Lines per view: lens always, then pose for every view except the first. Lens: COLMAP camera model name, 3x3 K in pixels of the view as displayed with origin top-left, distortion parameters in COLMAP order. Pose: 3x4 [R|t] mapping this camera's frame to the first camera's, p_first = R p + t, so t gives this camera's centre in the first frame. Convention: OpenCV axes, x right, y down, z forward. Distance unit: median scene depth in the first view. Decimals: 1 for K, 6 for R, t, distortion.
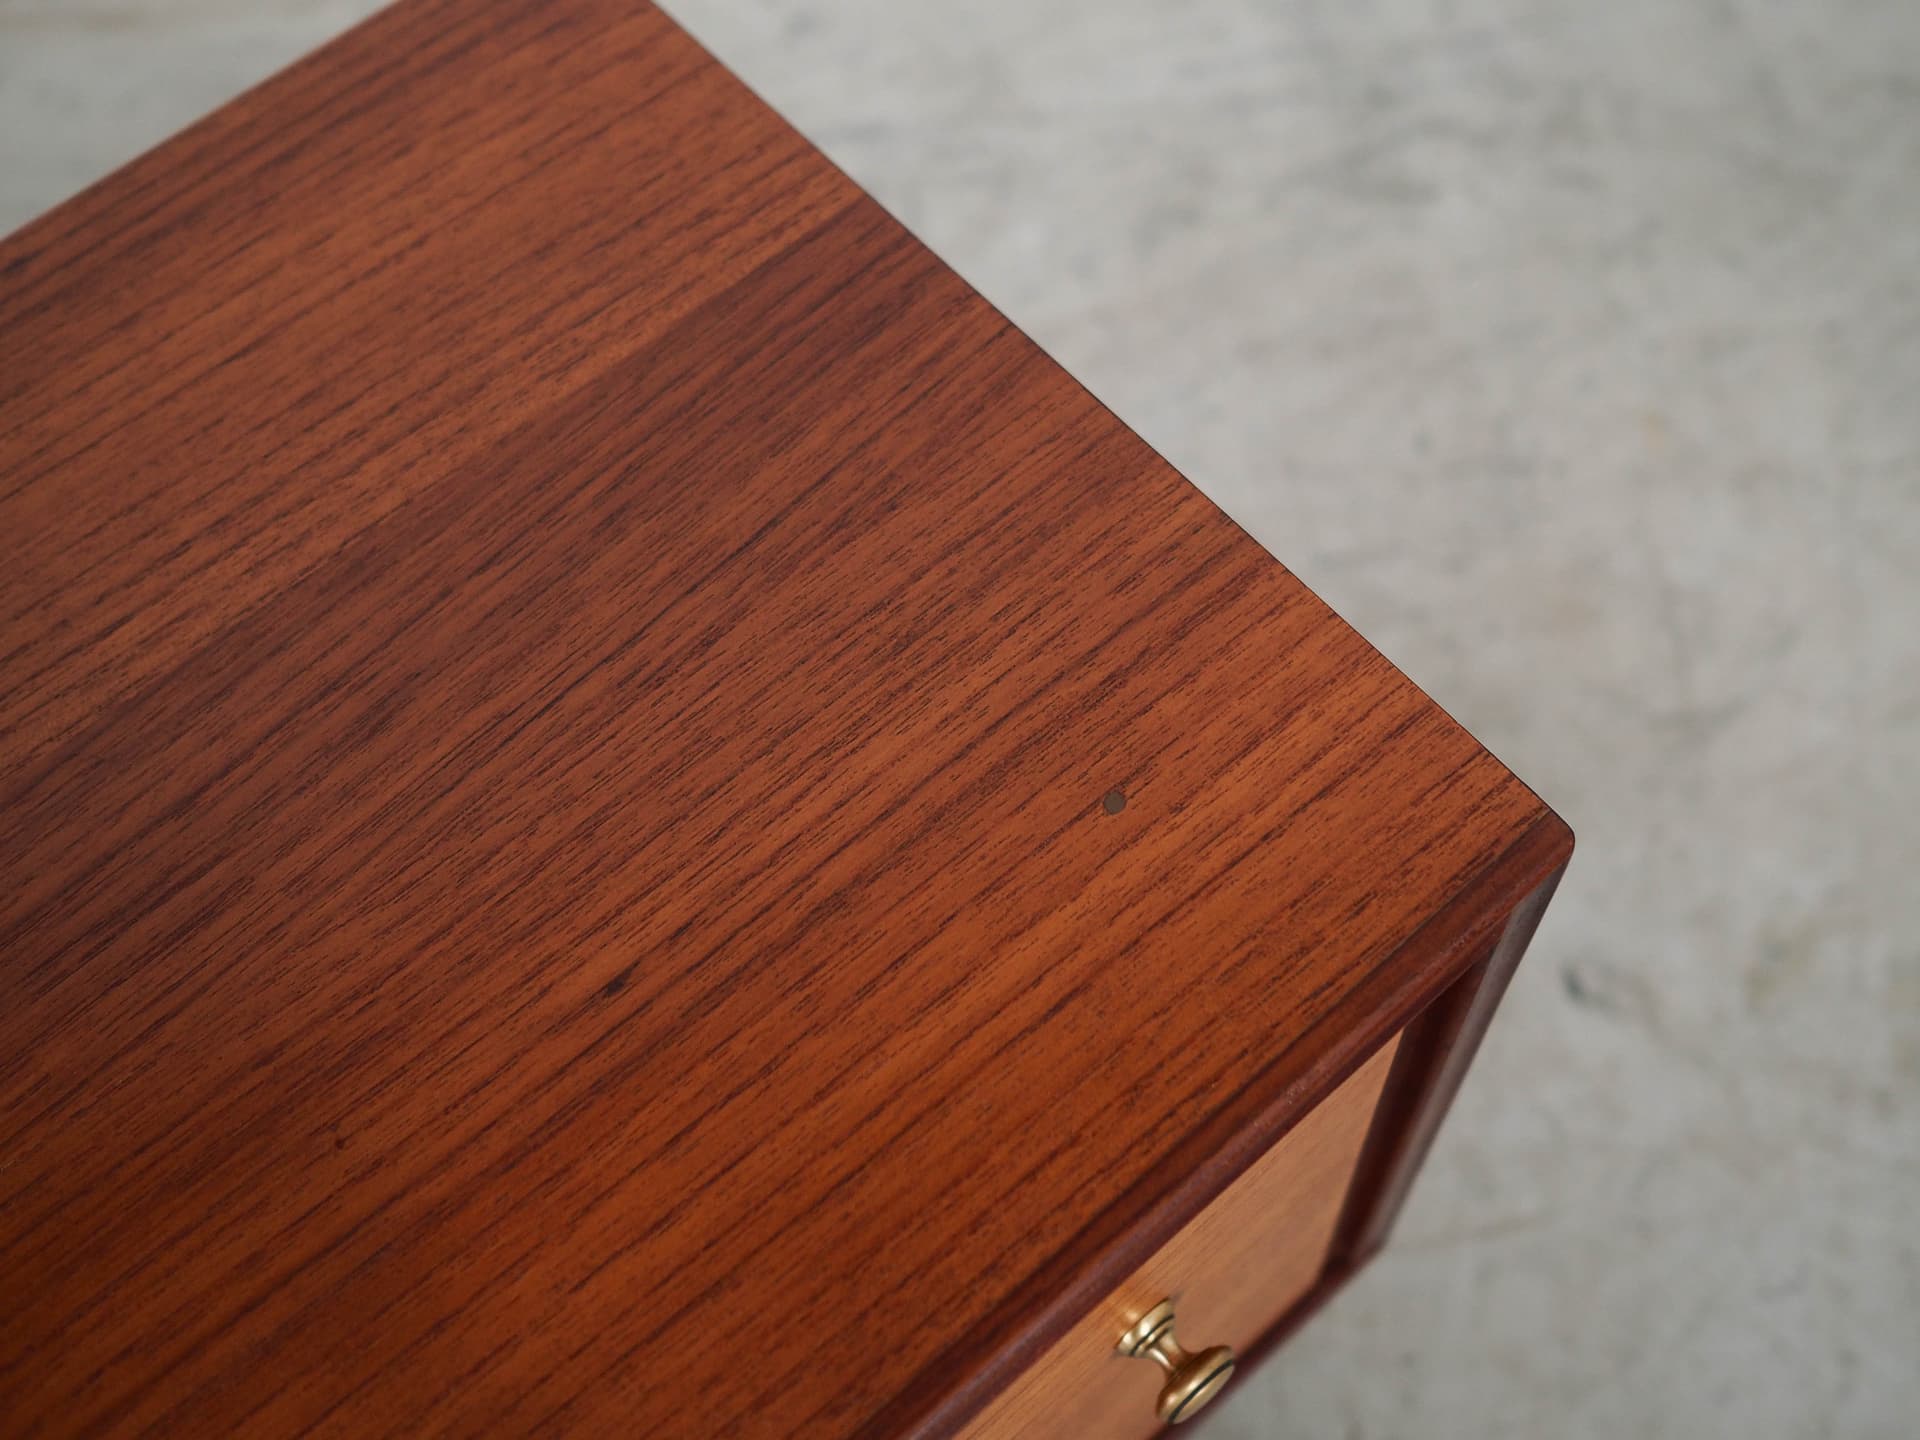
lens RADIAL K [[2278.8, 0, 960.0], [0, 2278.8, 720.0], [0, 0, 1]] dist [-0.053574, 0.034583]
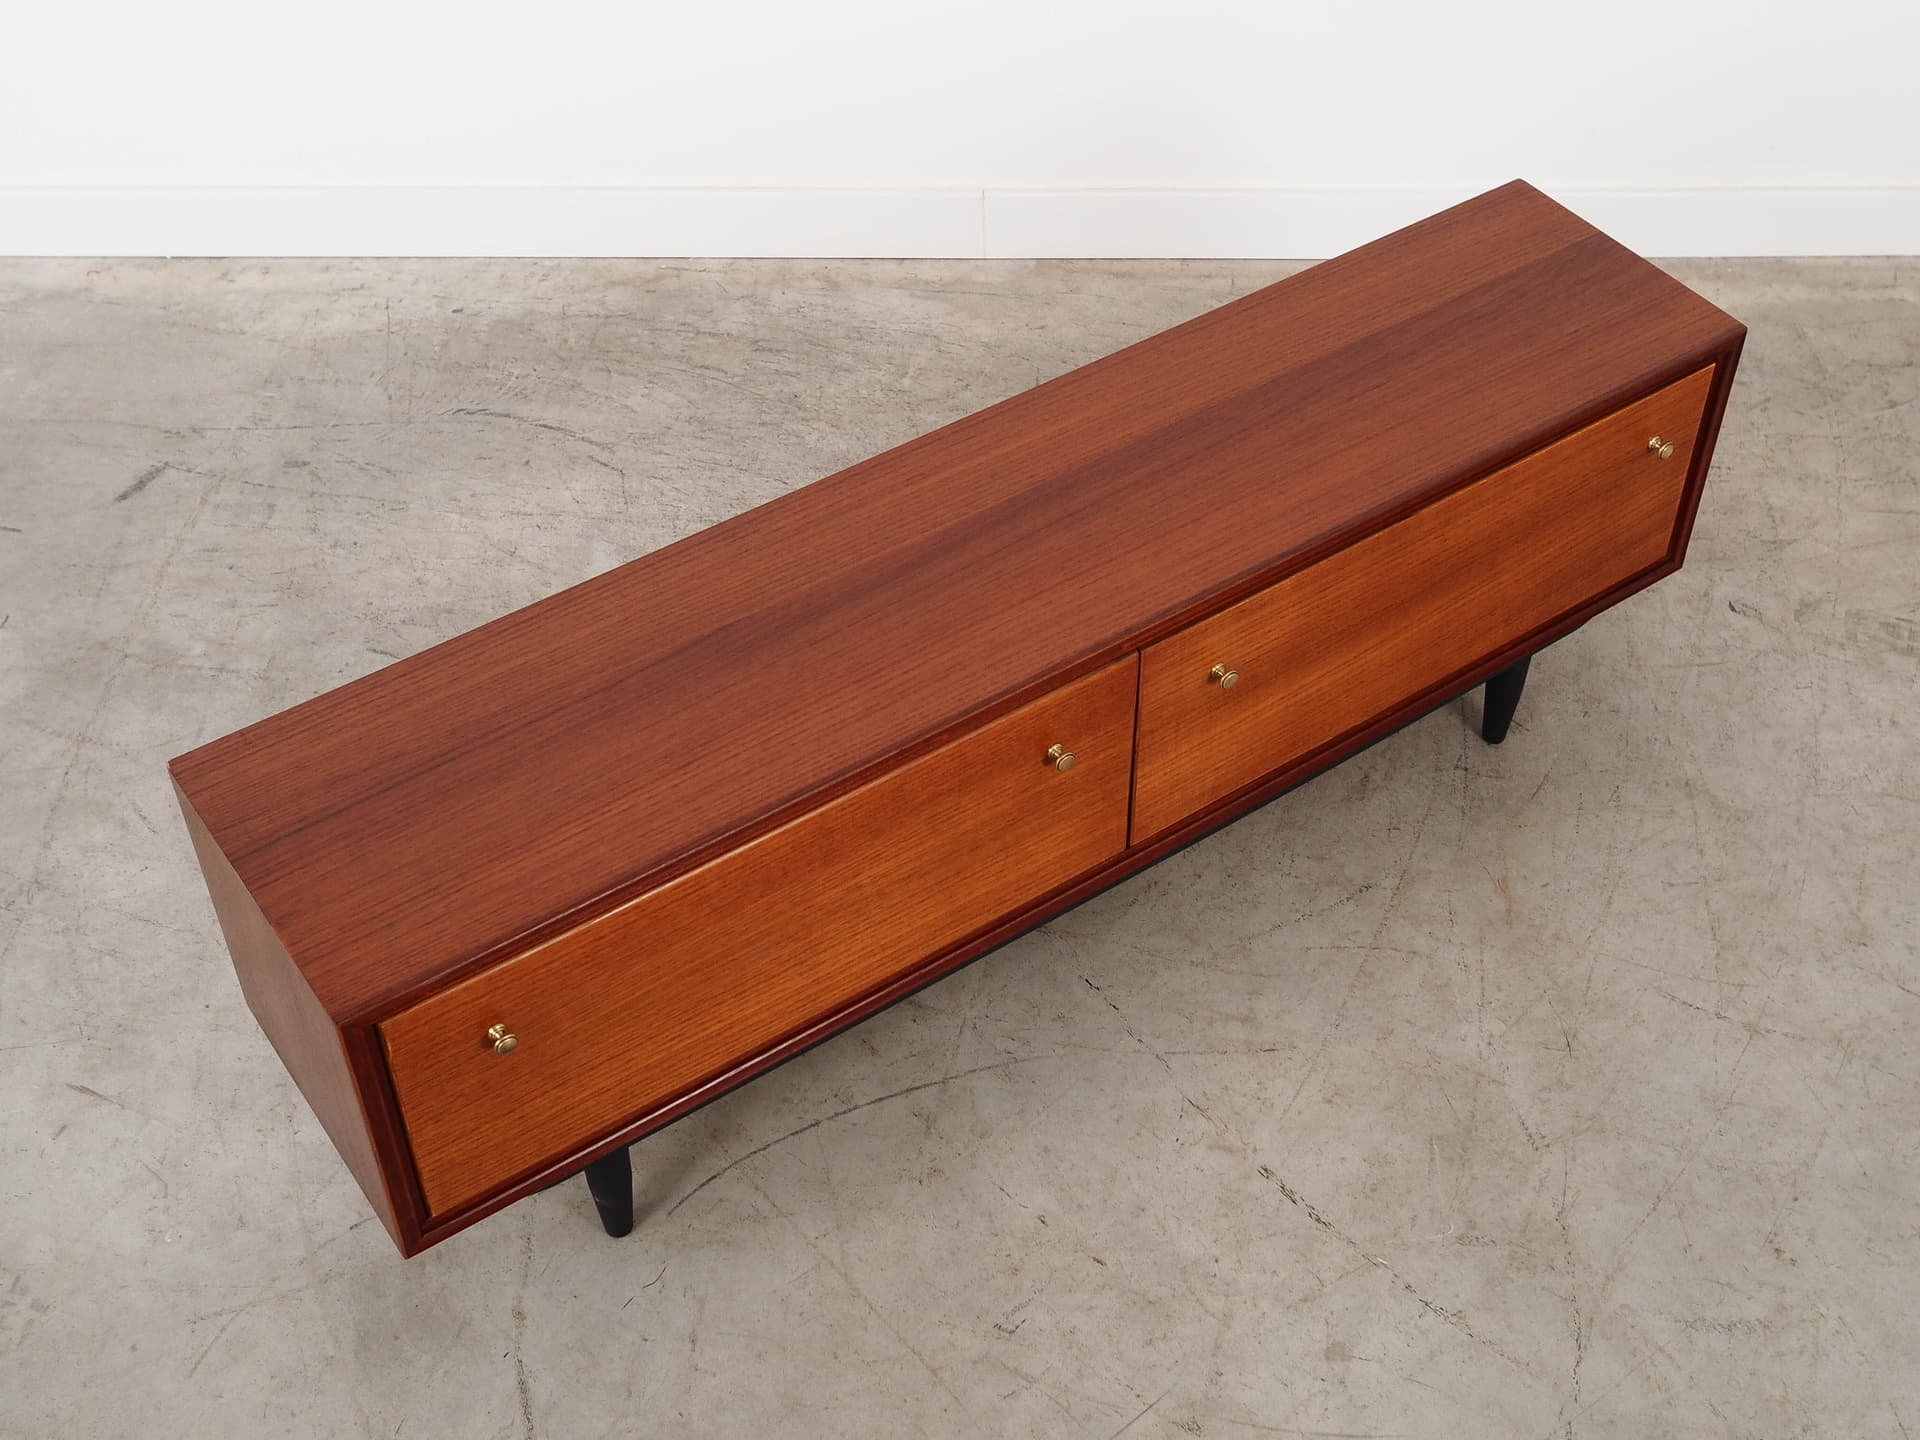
lens RADIAL K [[2278.8, 0, 960.0], [0, 2278.8, 720.0], [0, 0, 1]] dist [-0.053574, 0.034583]
pose [[0.992818, 0.103745, -0.059582, -0.511836], [-0.115386, 0.961922, -0.247773, 1.084193], [0.031608, 0.252869, 0.966984, -1.757689]]
